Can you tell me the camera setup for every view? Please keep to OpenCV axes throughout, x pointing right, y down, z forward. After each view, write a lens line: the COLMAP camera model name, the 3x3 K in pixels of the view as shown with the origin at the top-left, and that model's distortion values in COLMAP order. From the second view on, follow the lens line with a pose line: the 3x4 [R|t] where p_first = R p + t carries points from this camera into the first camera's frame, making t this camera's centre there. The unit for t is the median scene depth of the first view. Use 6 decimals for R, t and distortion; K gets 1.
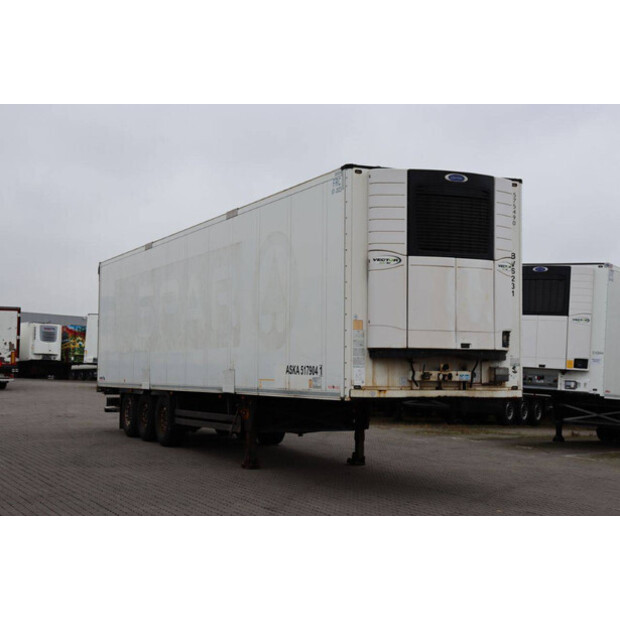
lens RADIAL K [[1068.7, 0, 310.0], [0, 1068.7, 310.0], [0, 0, 1]] dist [0.215976, -0.049652]
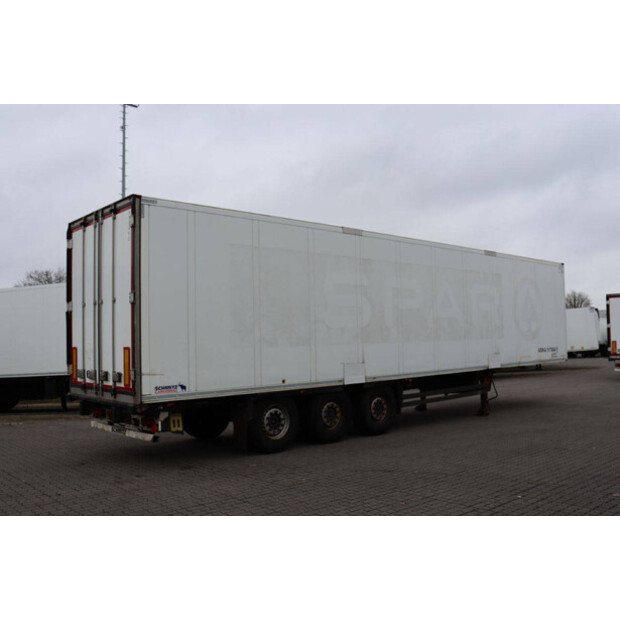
lens RADIAL K [[590.1, 0, 324.2], [0, 590.1, 310.3], [0, 0, 1]] dist [-0.104326, 0.006357]
pose [[-0.332834, 0.078396, 0.939721, -0.990115], [-0.009926, 0.996192, -0.086623, 0.086706], [-0.942933, -0.038159, -0.330788, 1.891530]]
